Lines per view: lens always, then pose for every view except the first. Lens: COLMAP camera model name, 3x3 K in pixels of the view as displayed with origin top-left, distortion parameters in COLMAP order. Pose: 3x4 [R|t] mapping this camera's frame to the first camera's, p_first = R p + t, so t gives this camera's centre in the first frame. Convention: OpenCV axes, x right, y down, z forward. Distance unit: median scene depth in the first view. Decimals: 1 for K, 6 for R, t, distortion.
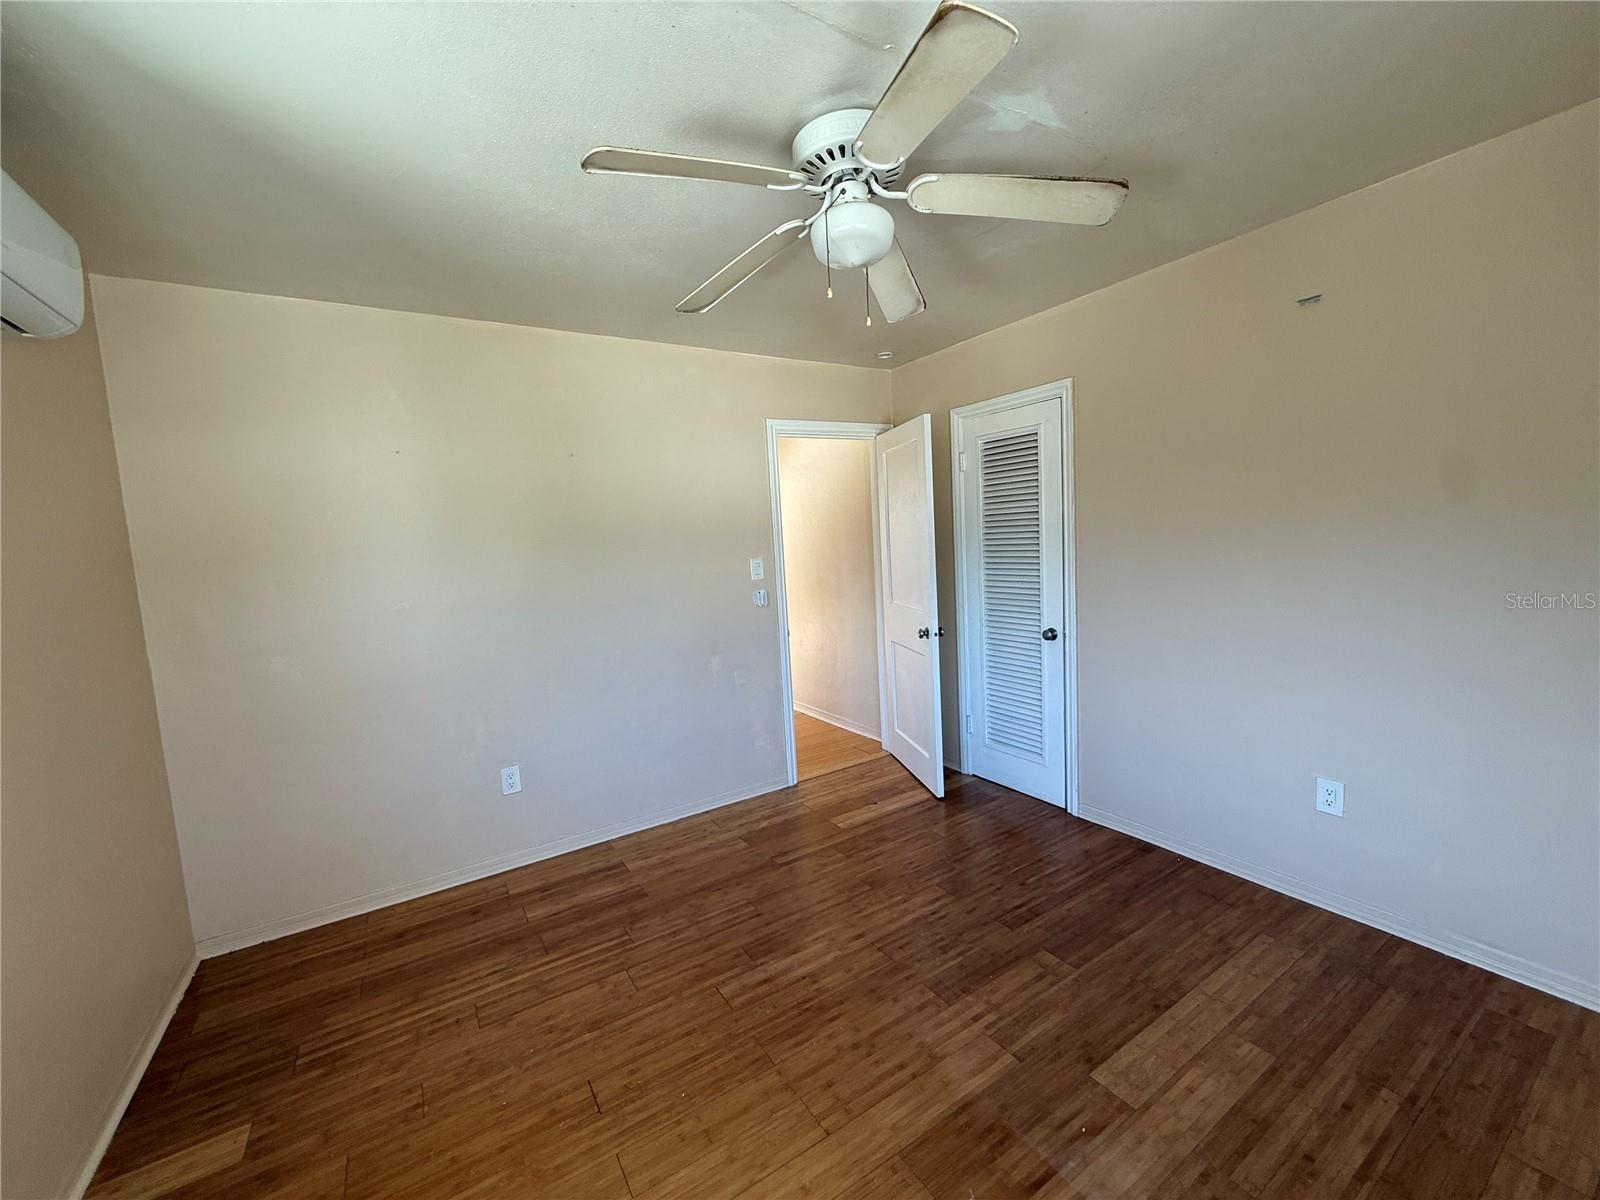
lens RADIAL K [[635.1, 0, 797.4], [0, 635.1, 599.8], [0, 0, 1]] dist [-0.000450, 0.000019]
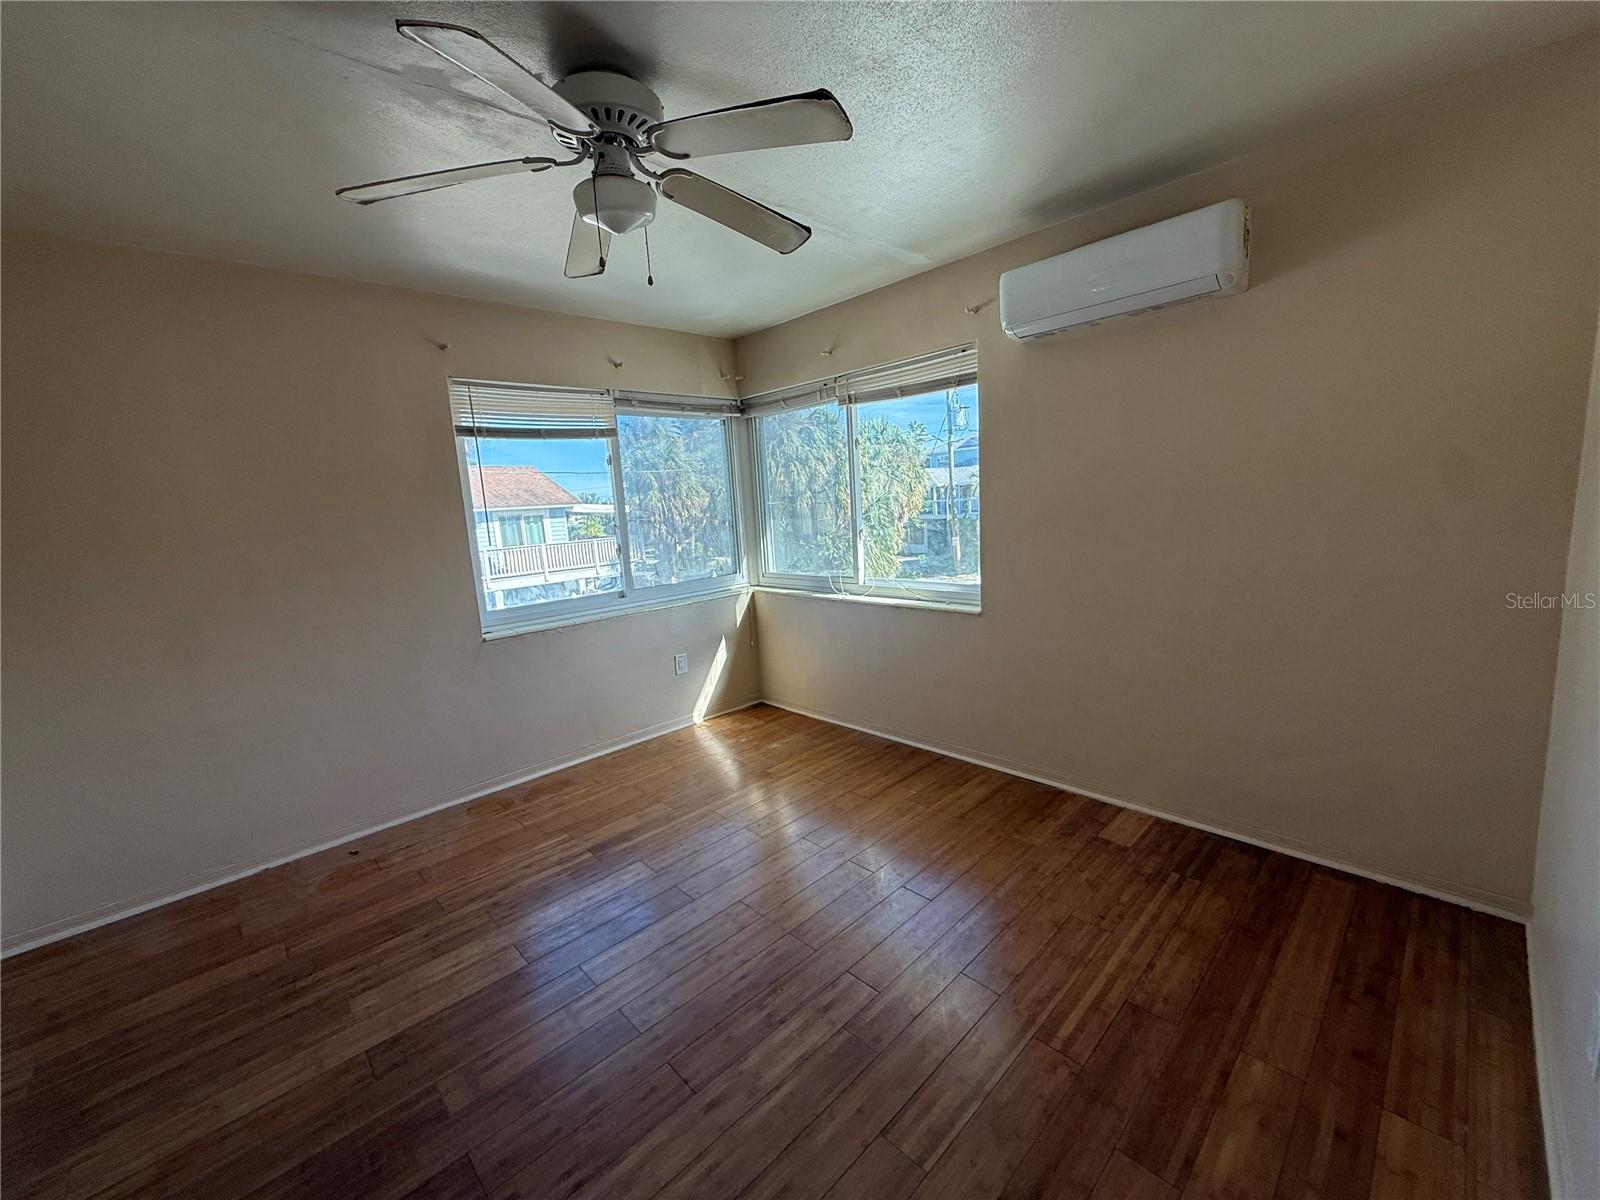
lens RADIAL K [[635.1, 0, 797.4], [0, 635.1, 599.8], [0, 0, 1]] dist [-0.000450, 0.000019]
pose [[-0.973158, 0.143681, -0.179776, 0.061319], [0.092893, 0.959939, 0.264362, -0.152394], [0.210558, 0.240566, -0.947520, 1.671121]]
